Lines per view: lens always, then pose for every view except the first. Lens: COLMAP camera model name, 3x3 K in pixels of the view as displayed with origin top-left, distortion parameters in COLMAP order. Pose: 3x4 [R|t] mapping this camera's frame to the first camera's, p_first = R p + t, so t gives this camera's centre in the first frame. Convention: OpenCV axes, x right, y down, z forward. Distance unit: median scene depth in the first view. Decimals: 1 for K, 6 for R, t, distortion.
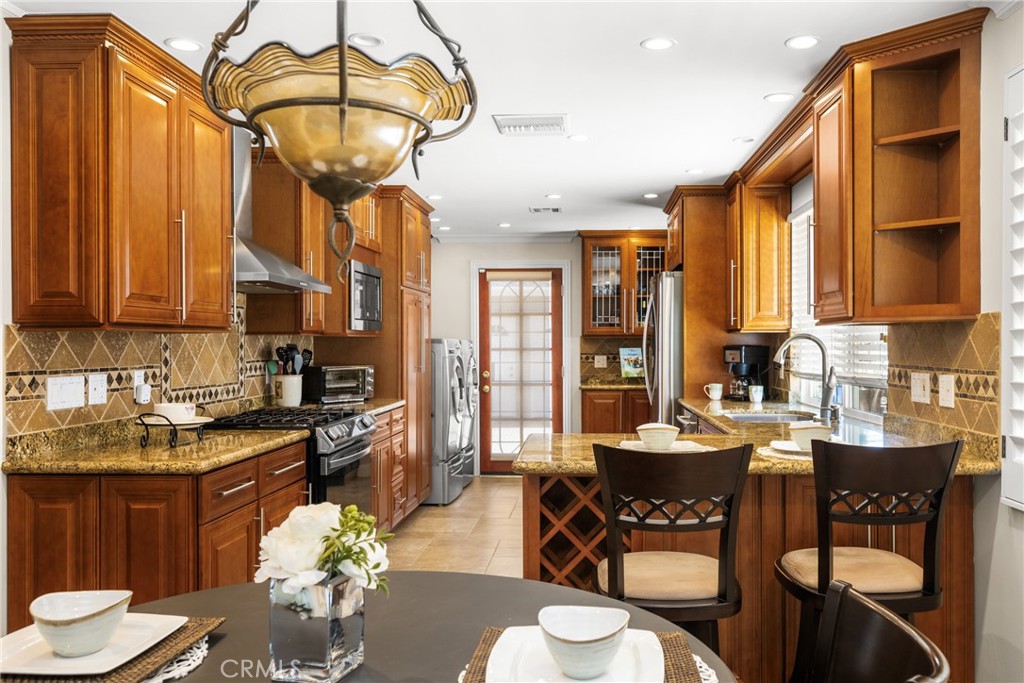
lens RADIAL K [[836.2, 0, 561.5], [0, 836.2, 348.8], [0, 0, 1]] dist [0.002397, 0.003219]
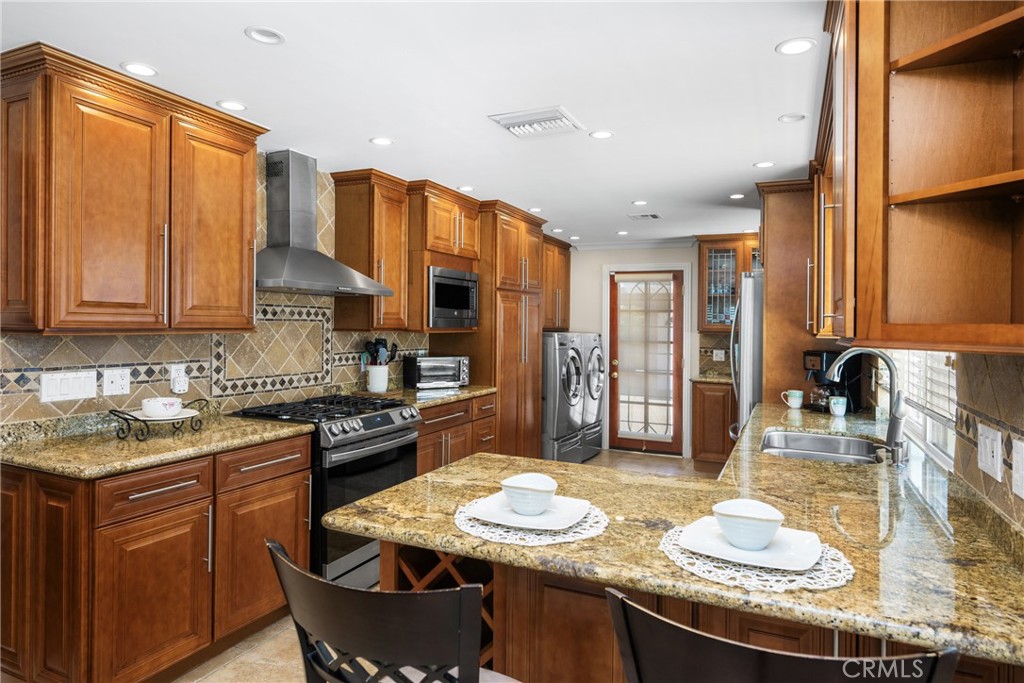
lens RADIAL K [[605.5, 0, 513.3], [0, 605.5, 324.0], [0, 0, 1]] dist [0.002303, -0.000377]
pose [[0.920395, 0.018011, -0.390574, 0.202250], [-0.021754, 0.999750, -0.005160, -0.028994], [0.390383, 0.013246, 0.920557, 0.321194]]
